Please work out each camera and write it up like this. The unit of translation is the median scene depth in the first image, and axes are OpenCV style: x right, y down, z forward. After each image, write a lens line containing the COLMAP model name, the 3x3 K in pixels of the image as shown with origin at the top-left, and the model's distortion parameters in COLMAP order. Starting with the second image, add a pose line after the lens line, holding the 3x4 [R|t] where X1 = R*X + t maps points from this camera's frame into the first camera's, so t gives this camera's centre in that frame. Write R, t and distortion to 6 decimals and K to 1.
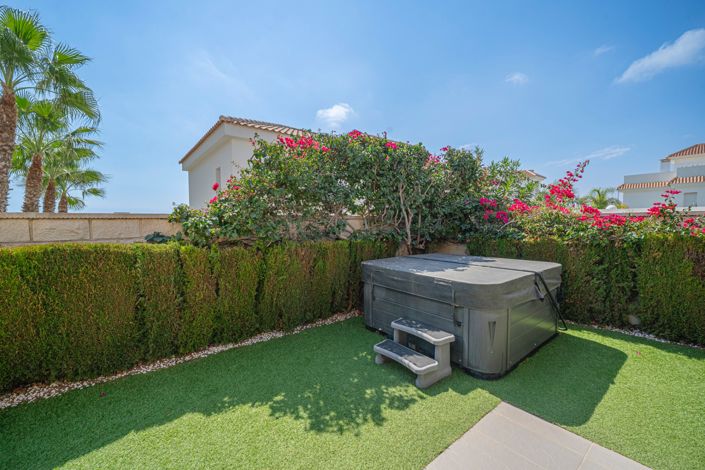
lens RADIAL K [[283.3, 0, 352.5], [0, 283.3, 235.0], [0, 0, 1]] dist [-0.001167, -0.000266]
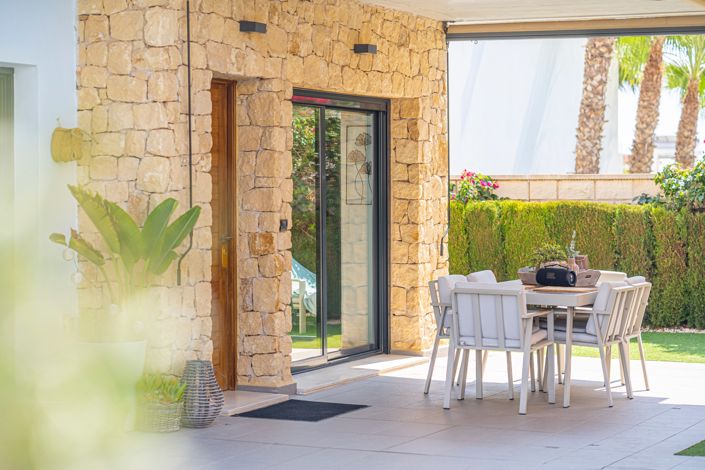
lens RADIAL K [[1716.0, 0, 352.5], [0, 1716.0, 235.0], [0, 0, 1]] dist [-0.014694, -0.085890]
pose [[0.454739, 0.031008, -0.890085, 3.809114], [-0.037402, 0.999177, 0.015700, 0.071483], [0.889839, 0.026152, 0.455525, -2.368272]]
